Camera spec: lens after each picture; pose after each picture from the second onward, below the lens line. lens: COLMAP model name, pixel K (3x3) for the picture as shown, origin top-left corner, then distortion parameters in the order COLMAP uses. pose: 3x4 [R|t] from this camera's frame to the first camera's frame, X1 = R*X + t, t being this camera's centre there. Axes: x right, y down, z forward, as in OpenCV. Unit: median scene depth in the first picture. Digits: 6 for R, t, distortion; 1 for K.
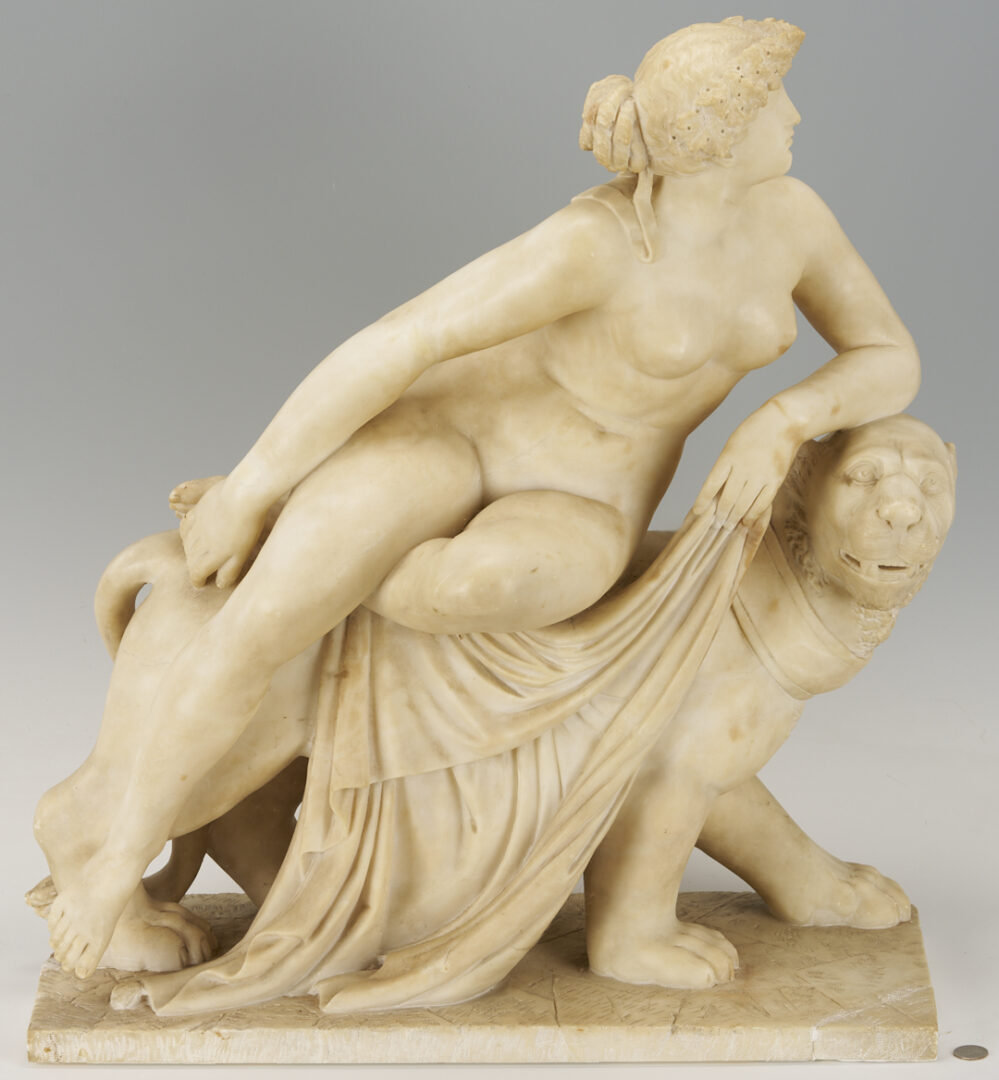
lens RADIAL K [[4929.2, 0, 499.5], [0, 4929.2, 540.0], [0, 0, 1]] dist [0.016505, -6.828265]
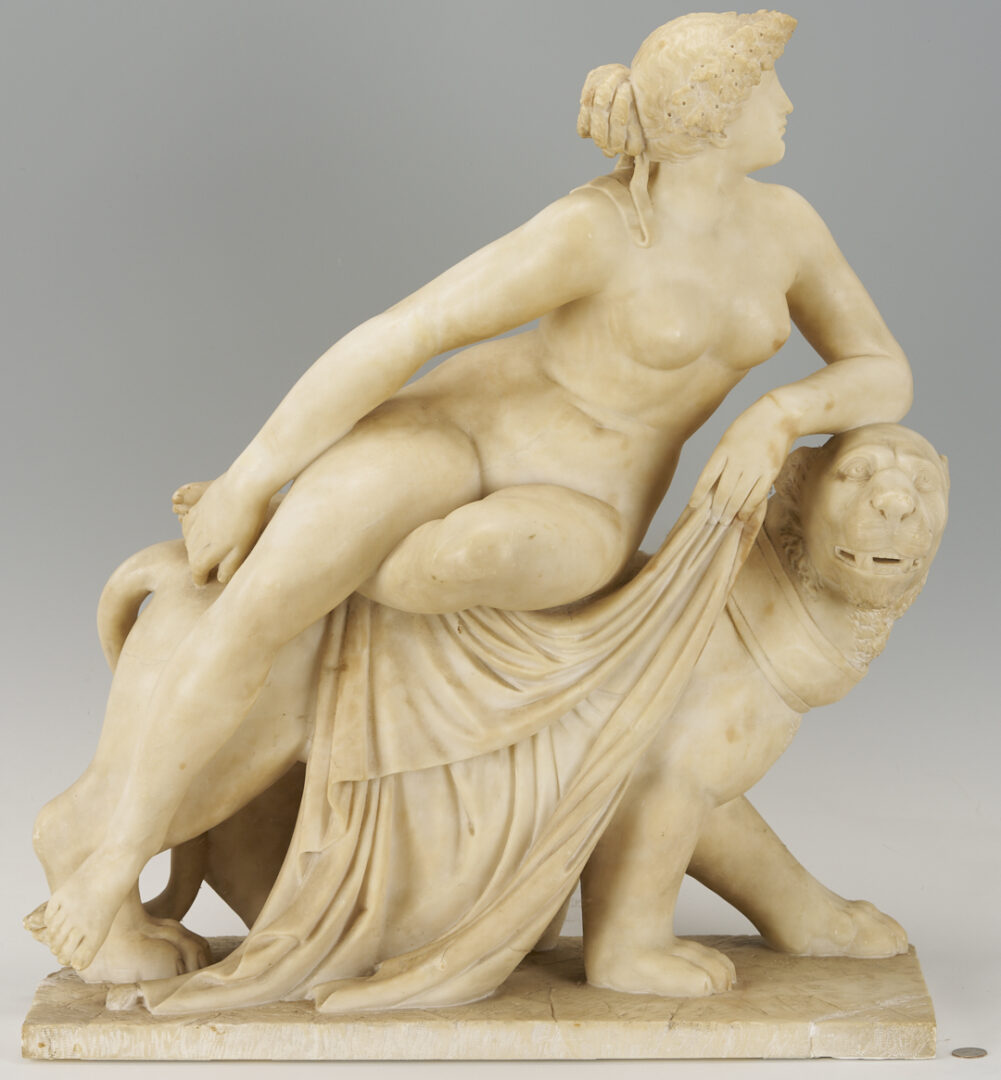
lens RADIAL K [[4929.2, 0, 500.5], [0, 4929.2, 540.0], [0, 0, 1]] dist [0.016505, -6.828265]
pose [[0.999990, 0.003991, -0.002138, 0.002674], [-0.004266, 0.988737, -0.149600, 0.151546], [0.001516, 0.149607, 0.988744, 0.000143]]
